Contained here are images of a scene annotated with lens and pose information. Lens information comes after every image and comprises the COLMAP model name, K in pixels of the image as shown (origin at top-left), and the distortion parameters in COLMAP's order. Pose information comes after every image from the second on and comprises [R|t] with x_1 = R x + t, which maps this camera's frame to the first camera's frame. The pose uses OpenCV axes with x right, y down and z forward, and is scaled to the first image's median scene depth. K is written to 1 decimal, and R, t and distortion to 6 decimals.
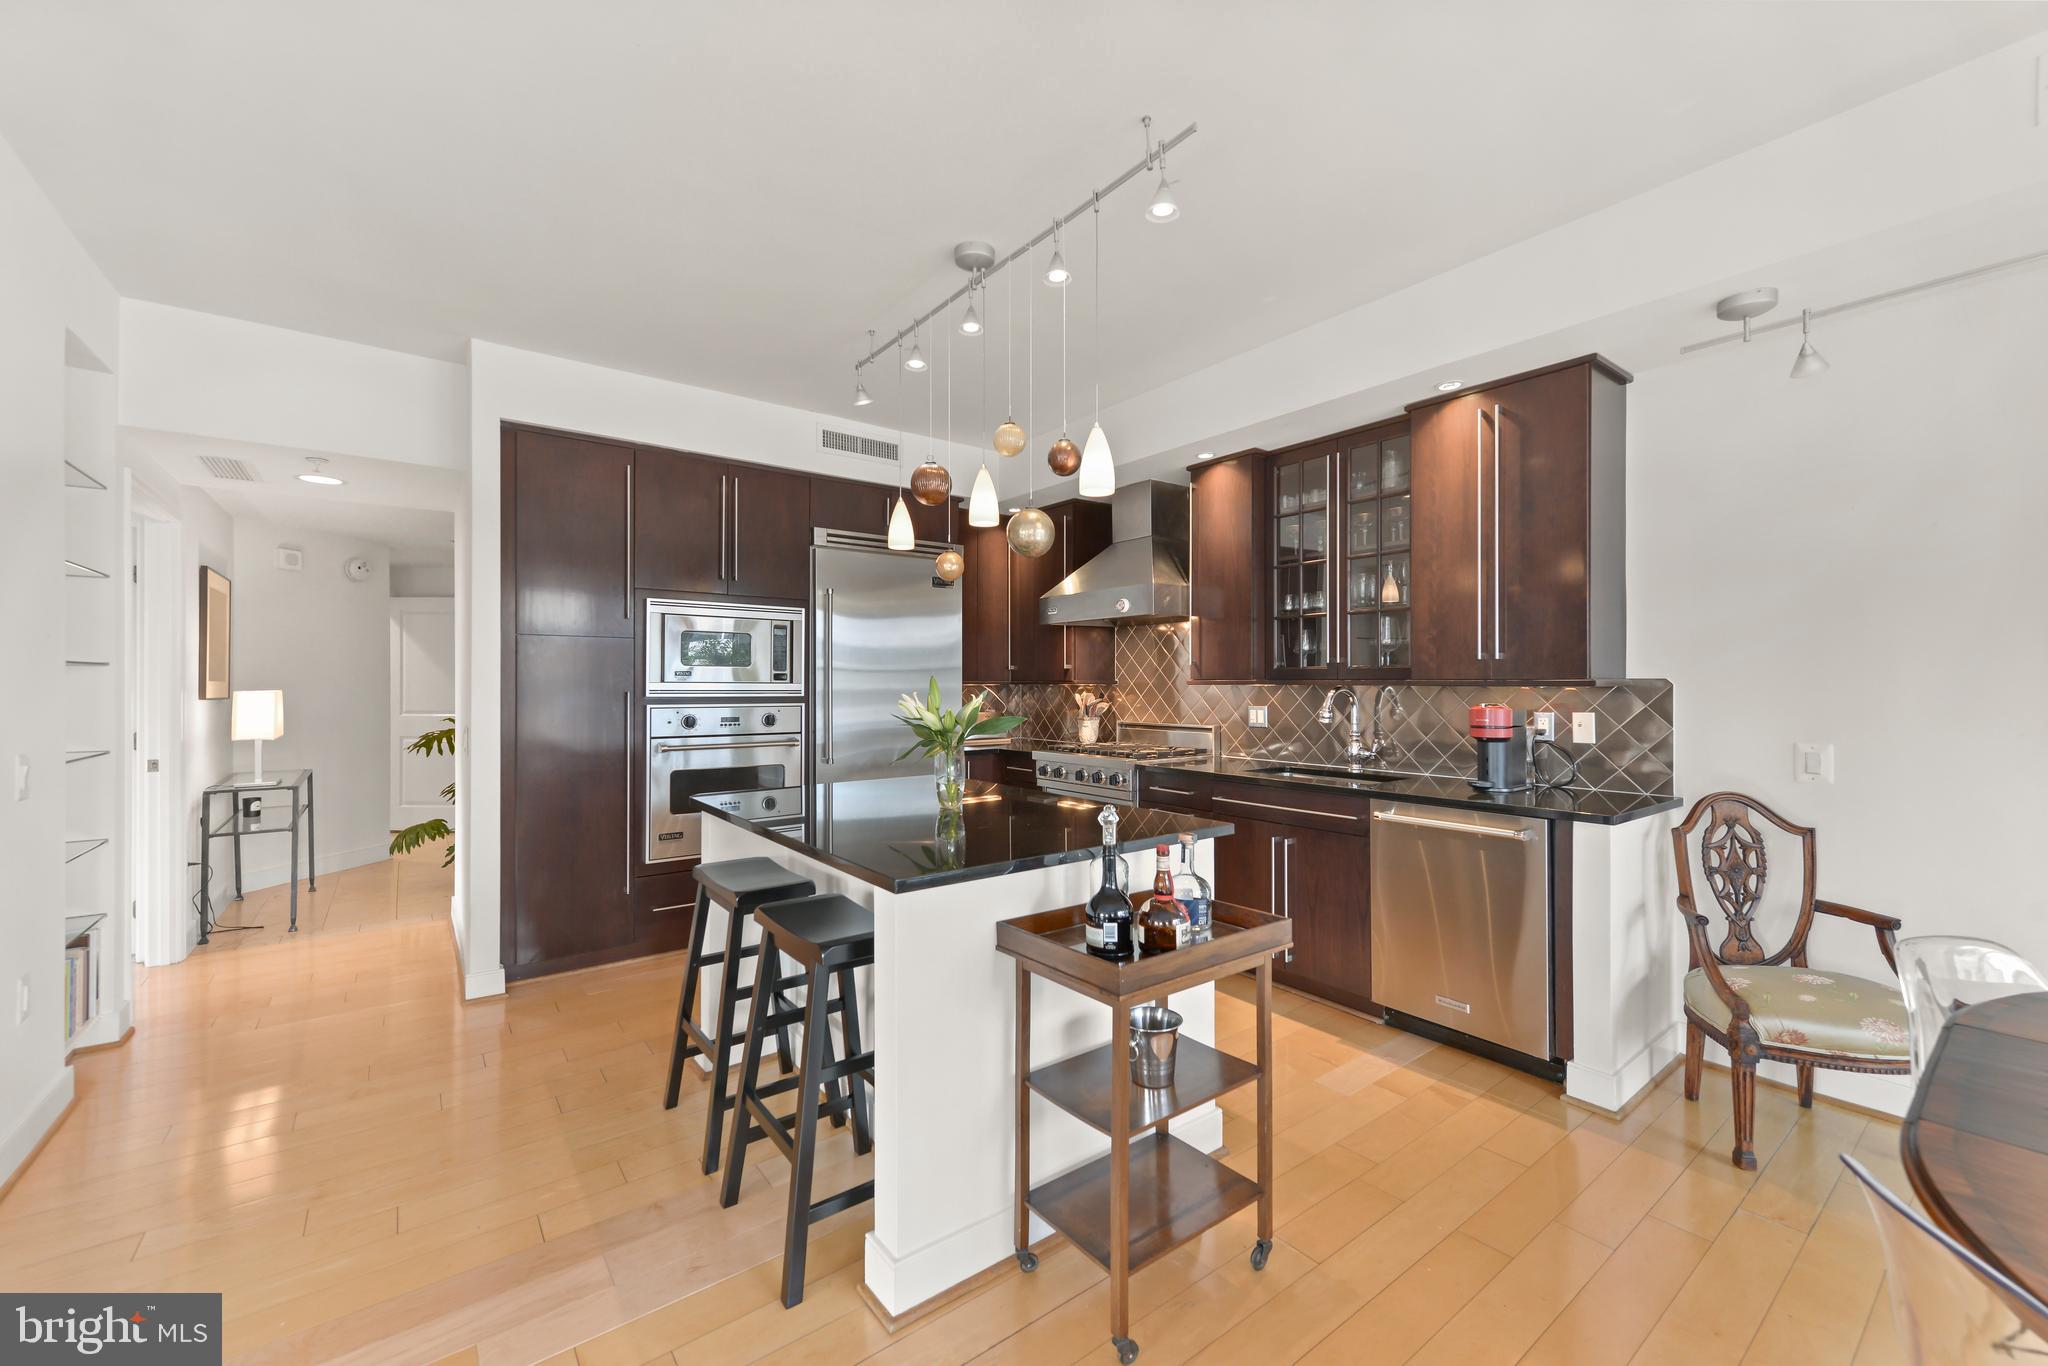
lens RADIAL K [[818.5, 0, 1025.0], [0, 818.5, 679.7], [0, 0, 1]] dist [0.011878, -0.002994]
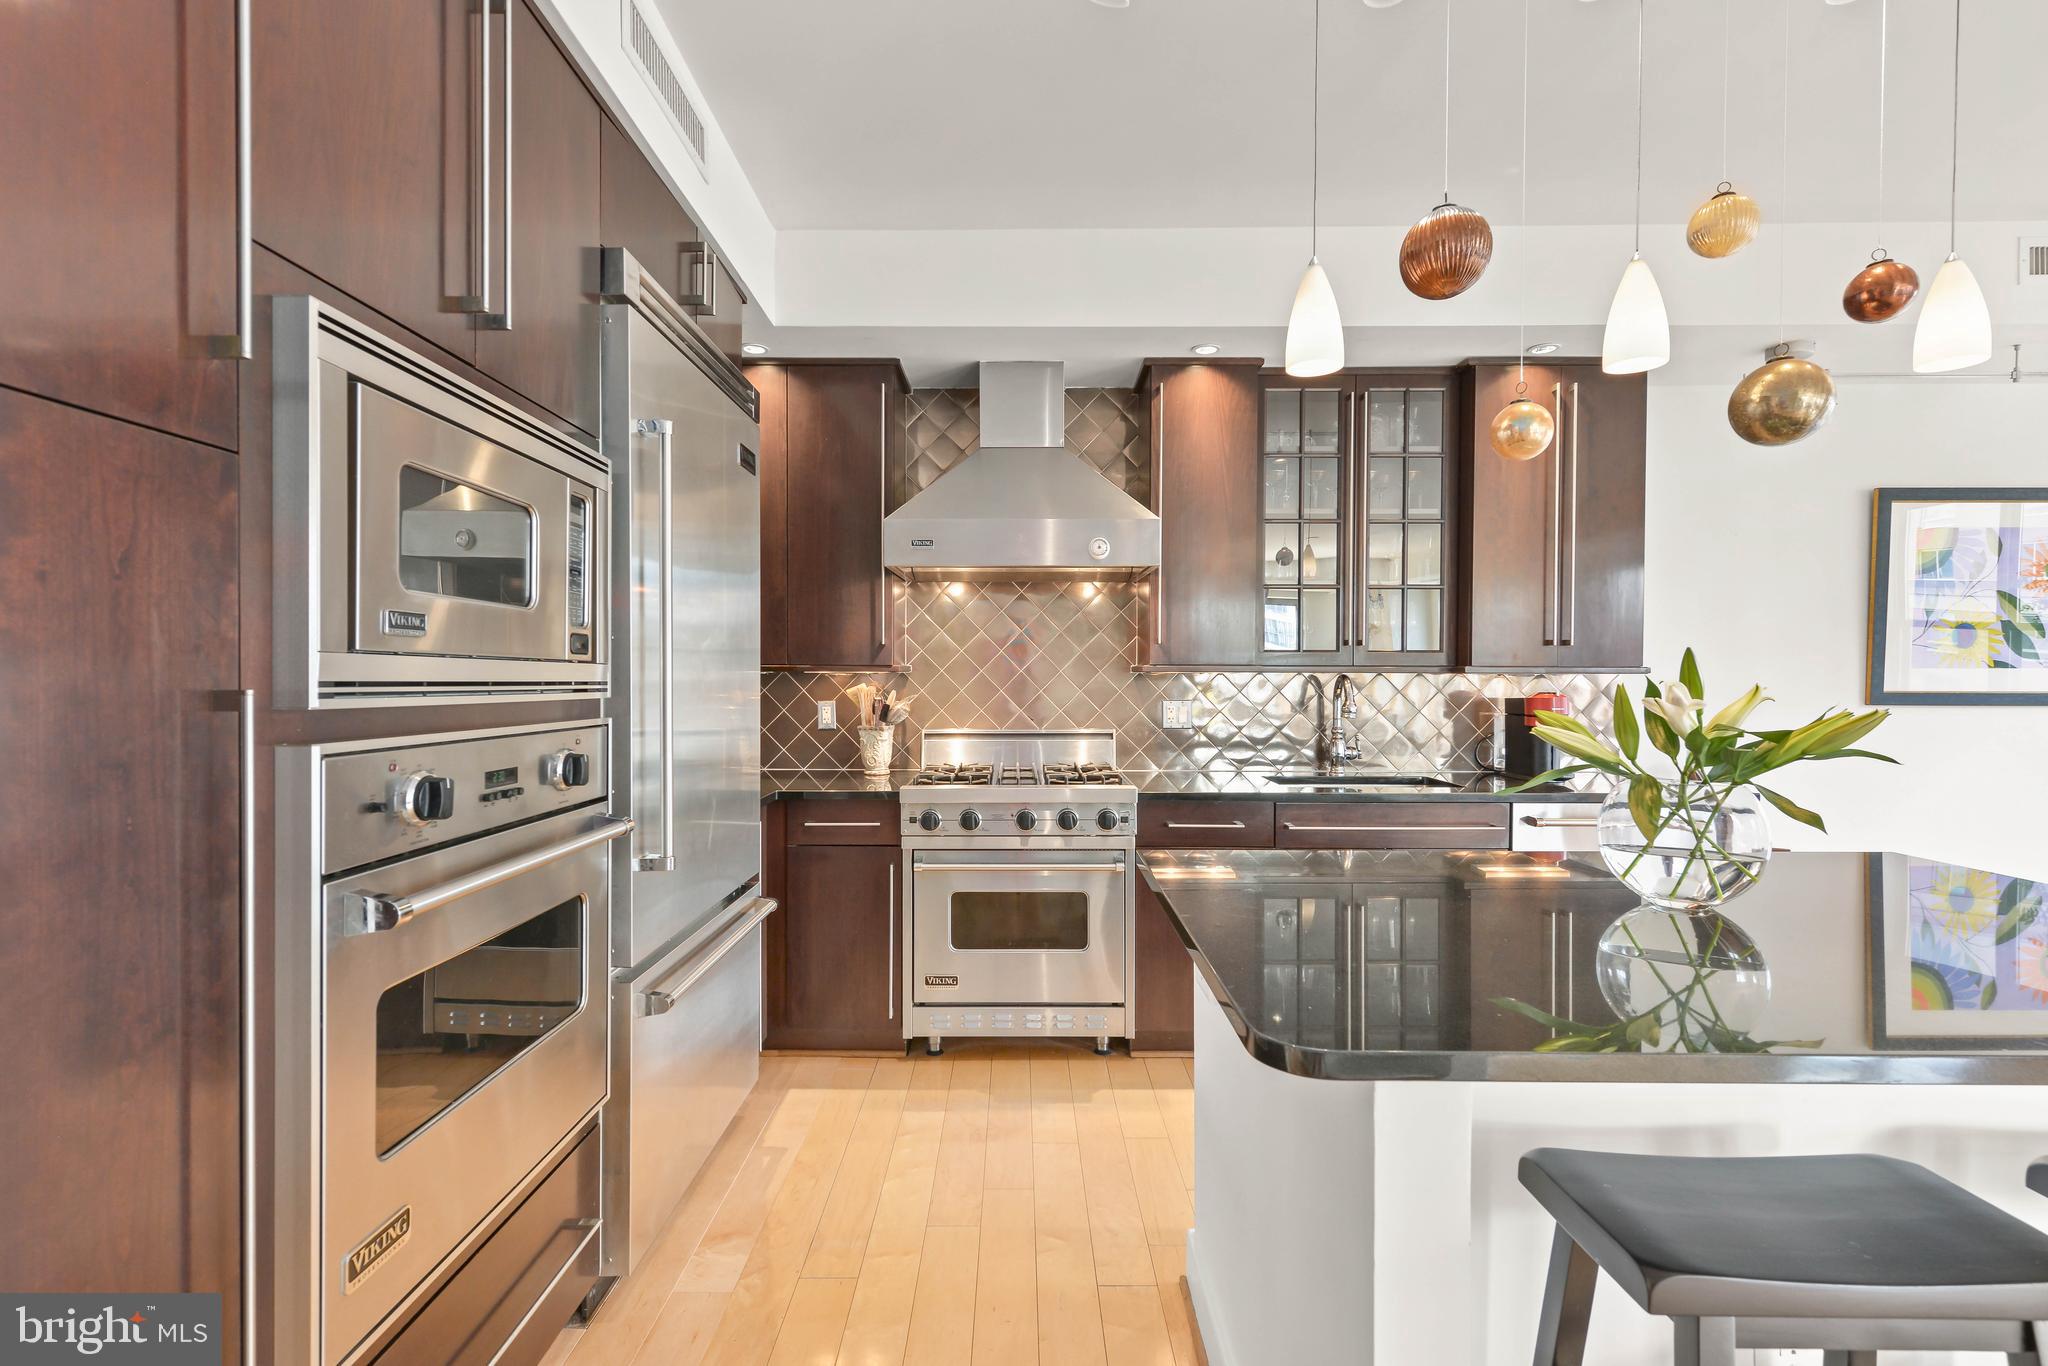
lens RADIAL K [[922.8, 0, 999.2], [0, 922.8, 686.1], [0, 0, 1]] dist [0.001066, 0.000319]
pose [[0.610135, -0.007720, 0.792260, -0.559862], [-0.004027, 0.999909, 0.012844, 0.009640], [-0.792287, -0.011027, 0.610049, 0.690807]]
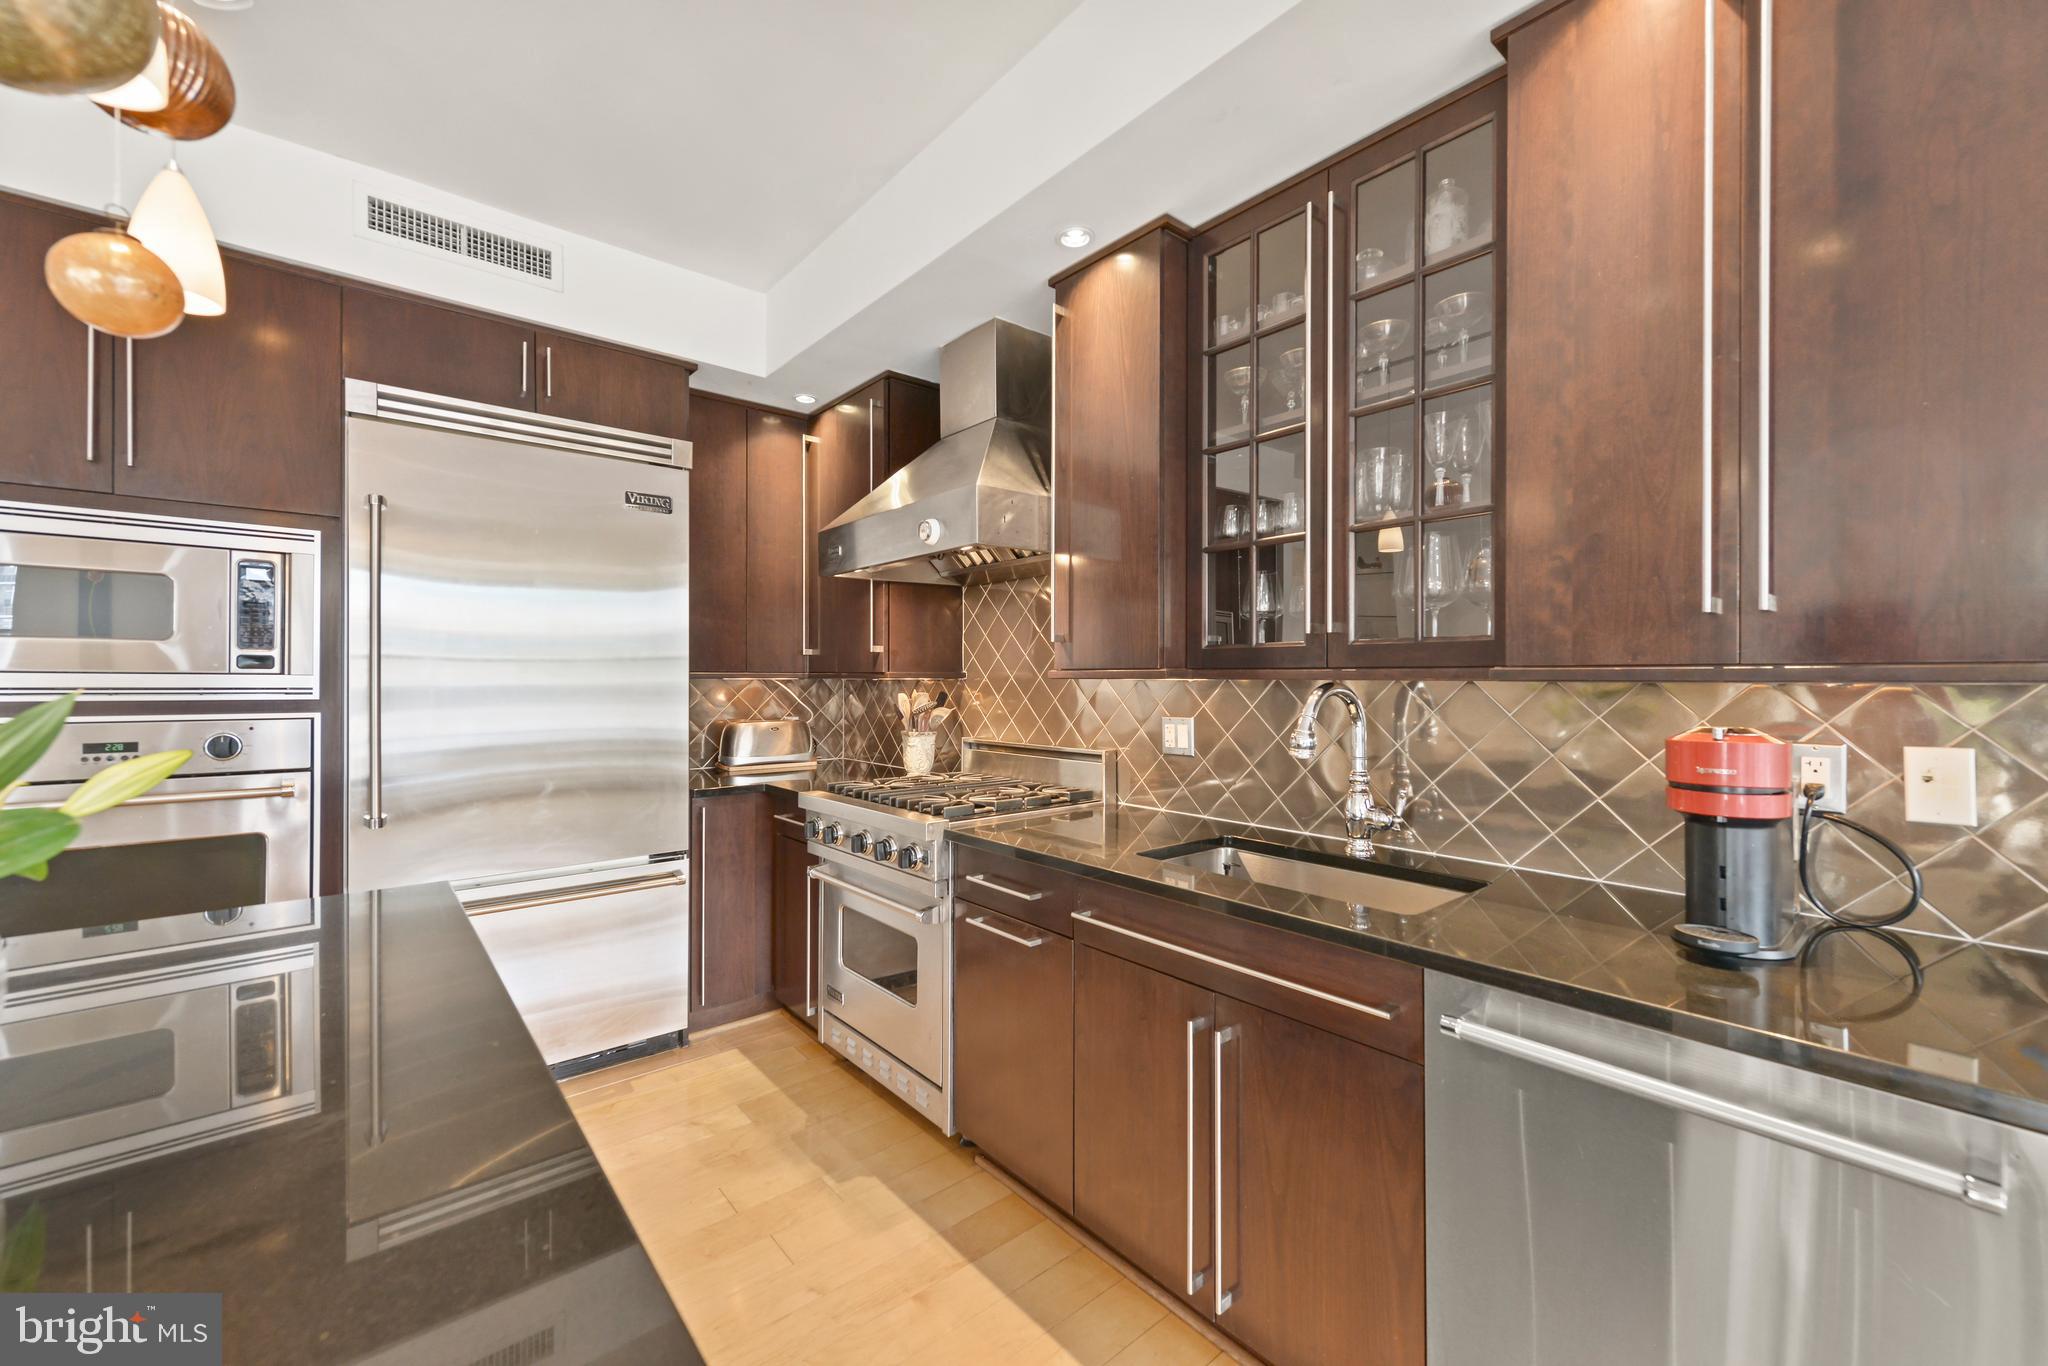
lens RADIAL K [[818.5, 0, 1035.4], [0, 818.5, 674.8], [0, 0, 1]] dist [0.011878, -0.002994]
pose [[0.998078, 0.001922, 0.061947, 0.172553], [-0.001937, 0.999998, 0.000191, 0.003705], [-0.061947, -0.000311, 0.998079, 0.507940]]
